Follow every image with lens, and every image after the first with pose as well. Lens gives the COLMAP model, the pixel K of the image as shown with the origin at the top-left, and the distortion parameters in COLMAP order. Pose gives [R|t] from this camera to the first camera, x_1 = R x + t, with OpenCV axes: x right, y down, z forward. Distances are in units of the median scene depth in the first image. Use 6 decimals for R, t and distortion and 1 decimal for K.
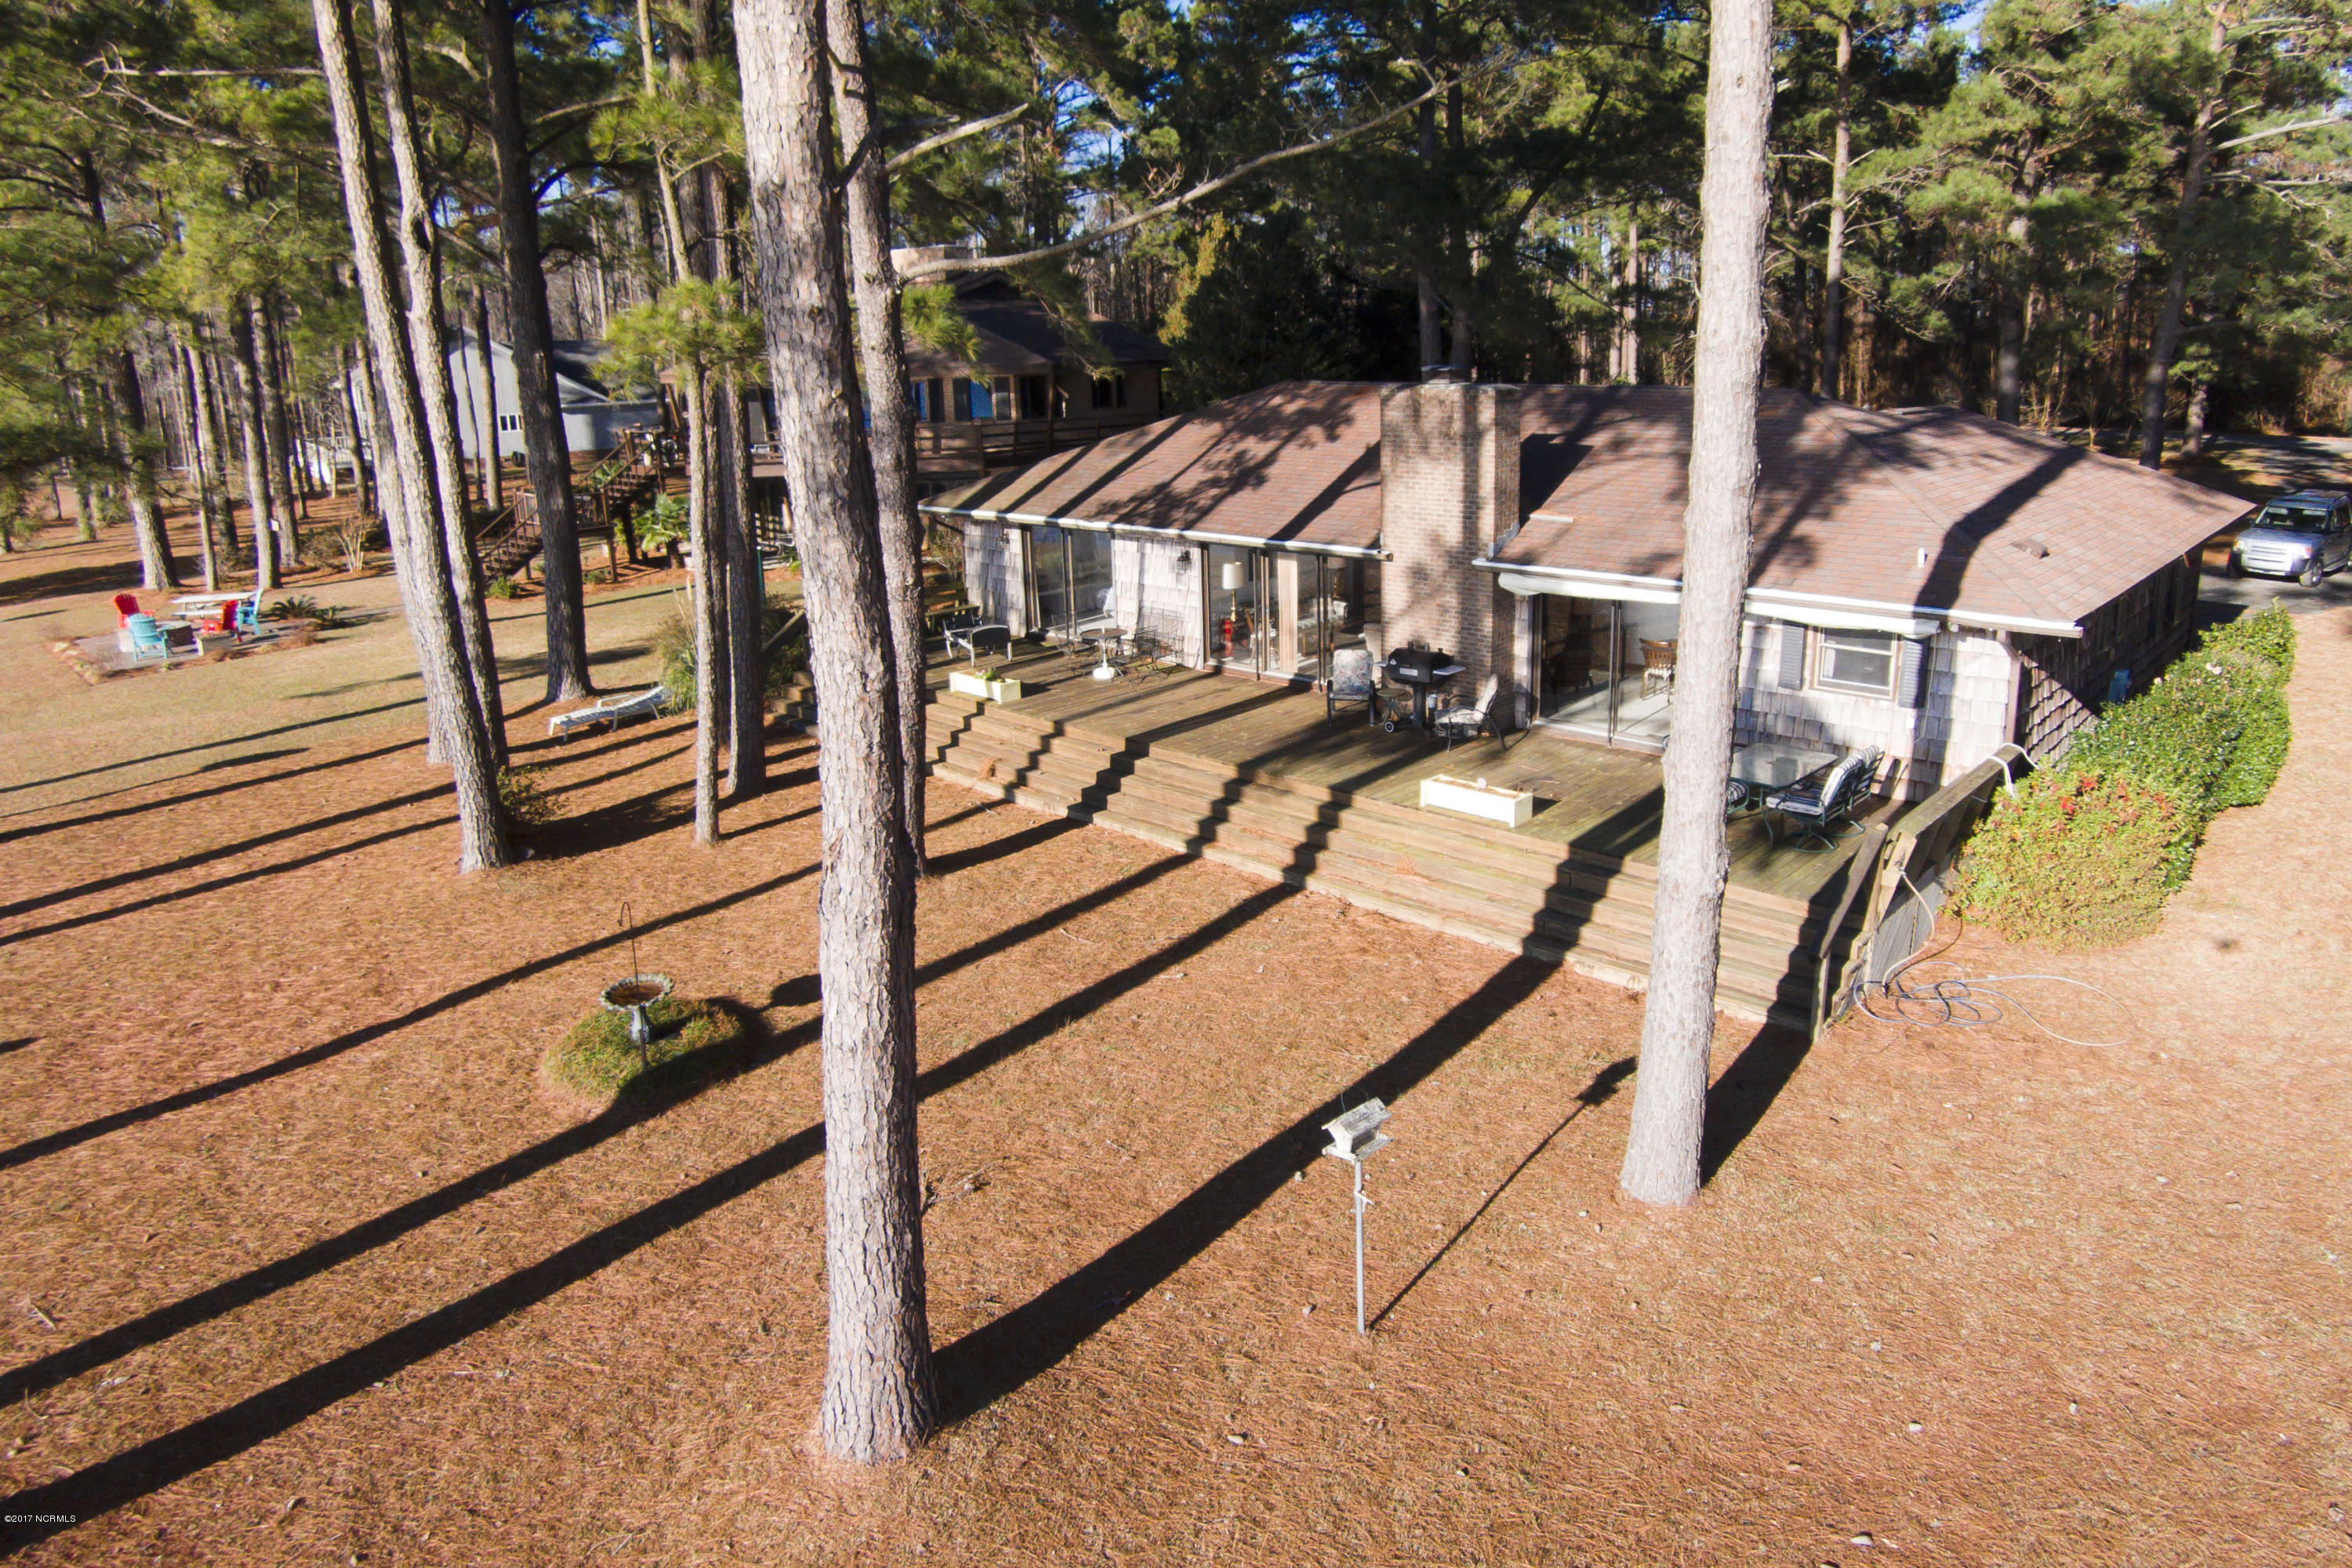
lens RADIAL K [[1513.5, 0, 1183.5], [0, 1513.5, 833.8], [0, 0, 1]] dist [-0.112771, 0.045506]
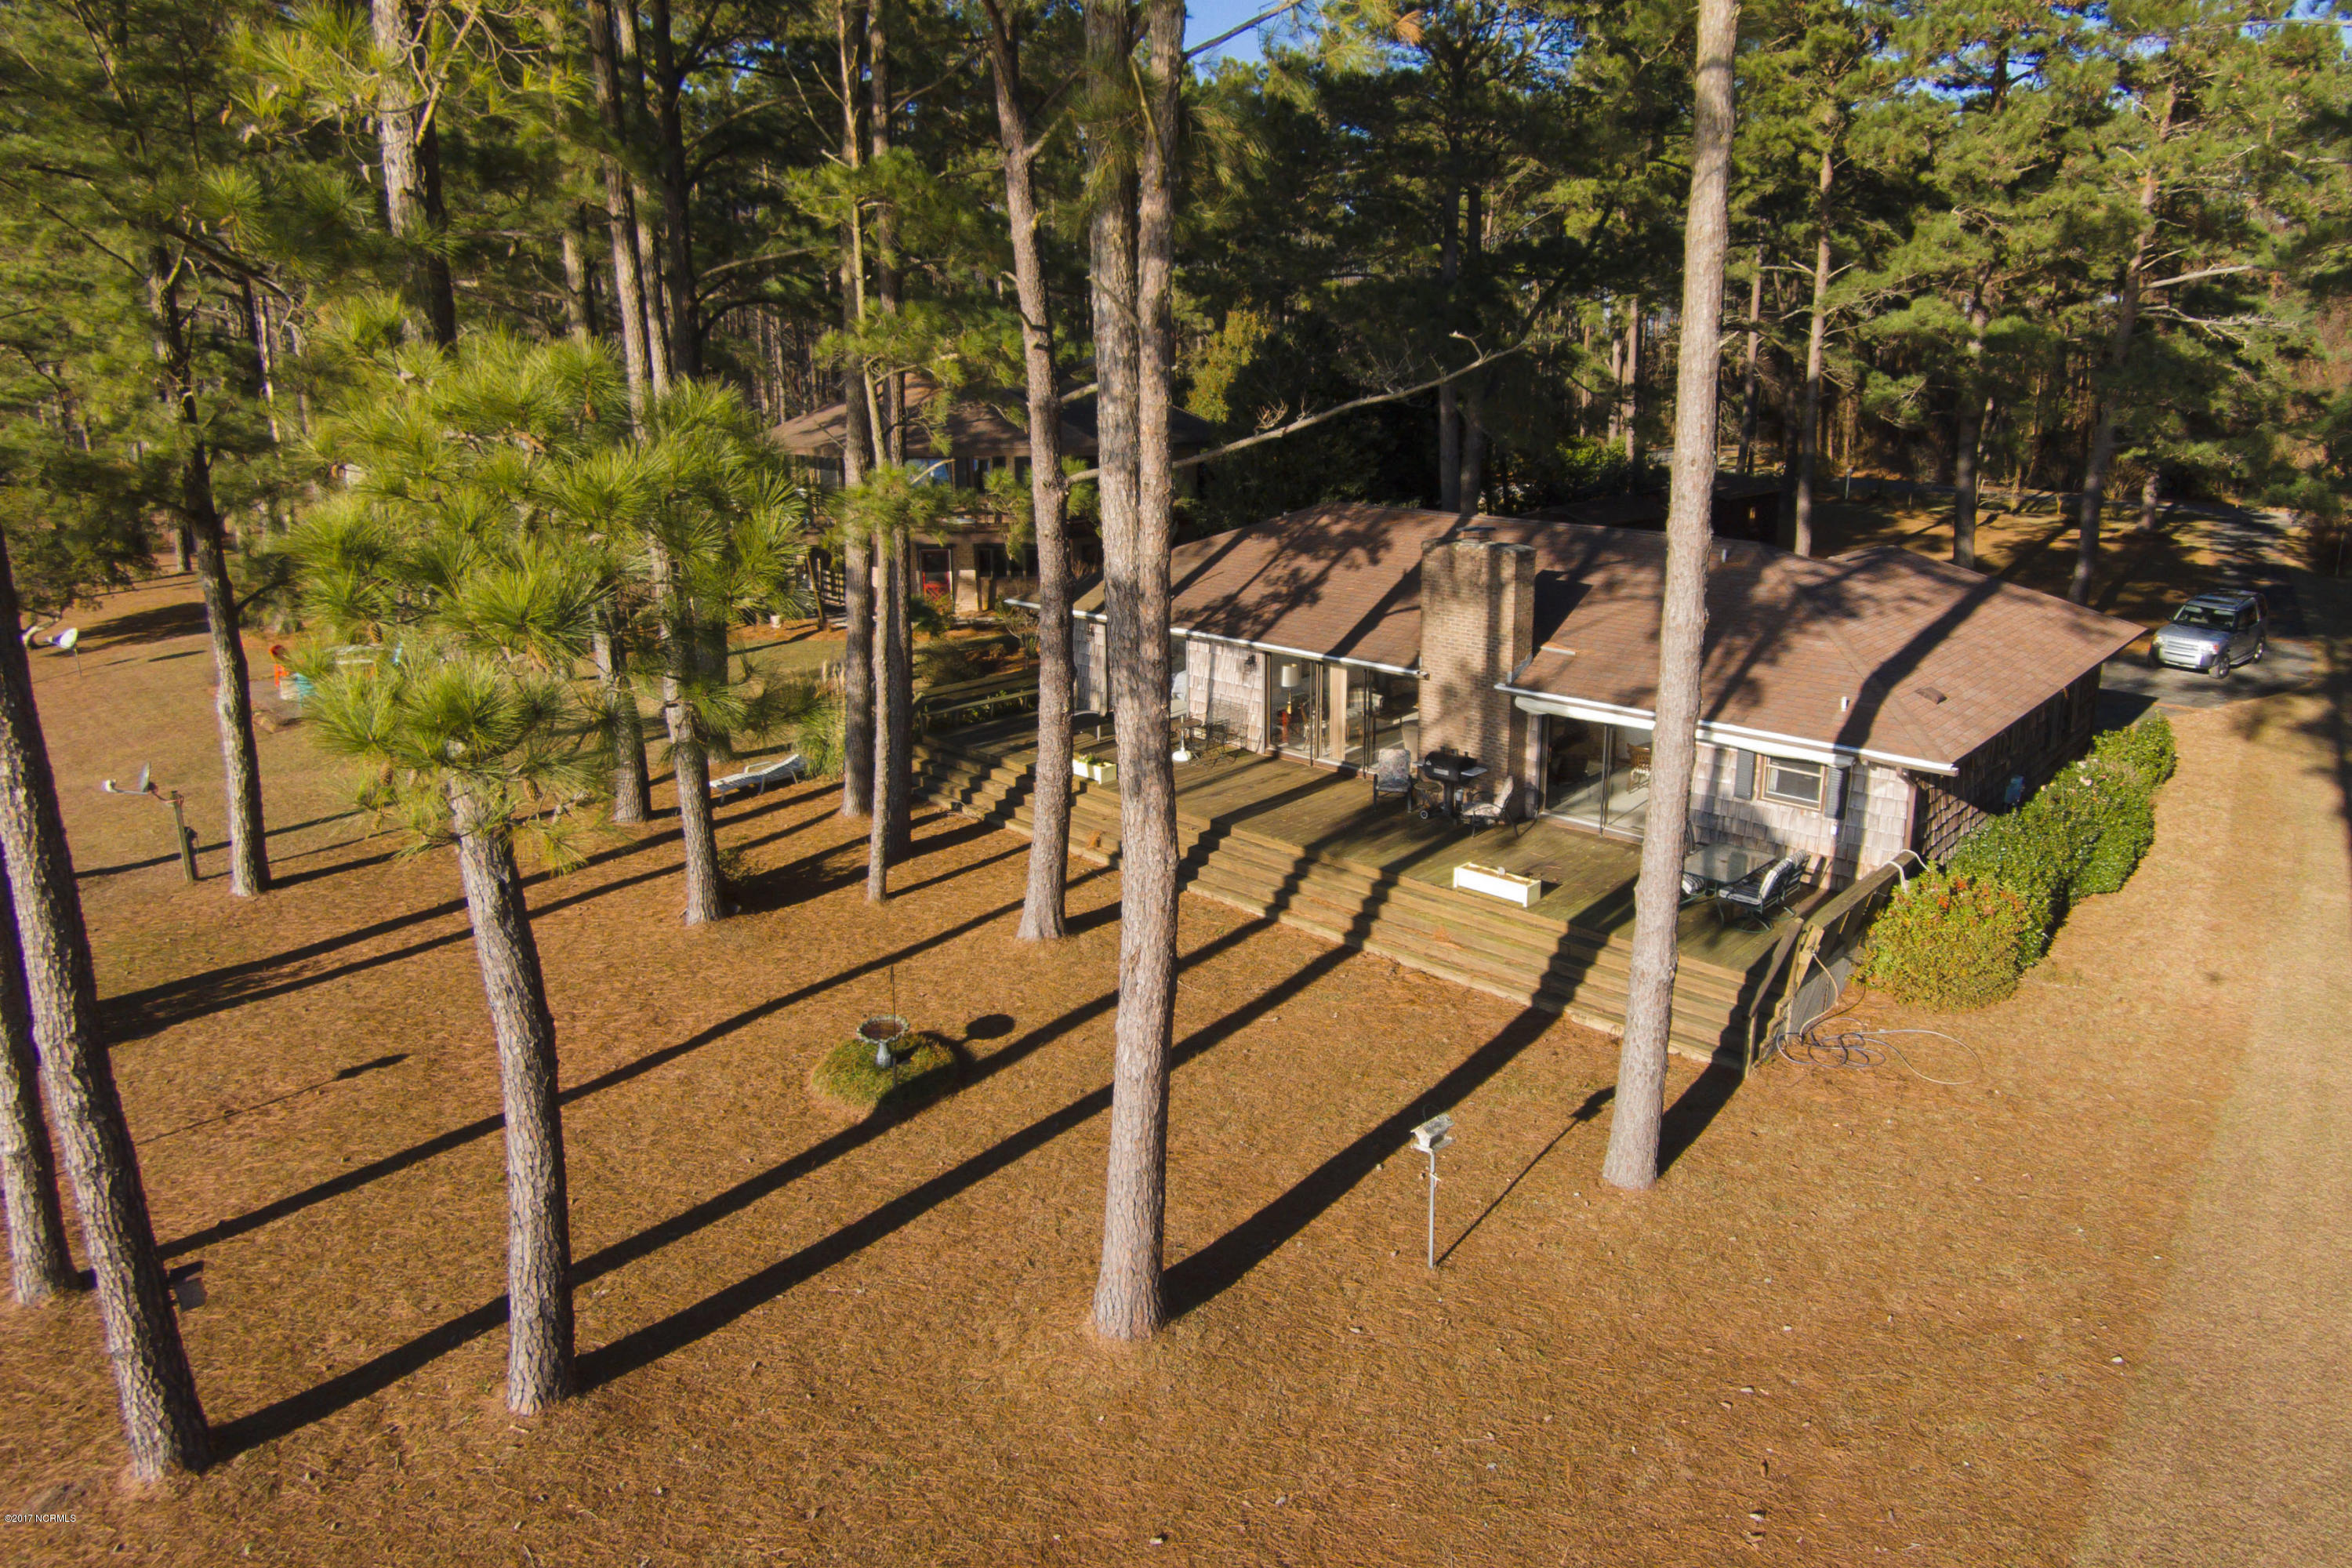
lens RADIAL K [[1513.5, 0, 1183.5], [0, 1513.5, 833.8], [0, 0, 1]] dist [-0.112771, 0.045506]
pose [[0.999846, 0.016817, 0.005018, -0.084367], [-0.016771, 0.999818, -0.009063, -0.051088], [-0.005170, 0.008977, 0.999946, -0.300010]]
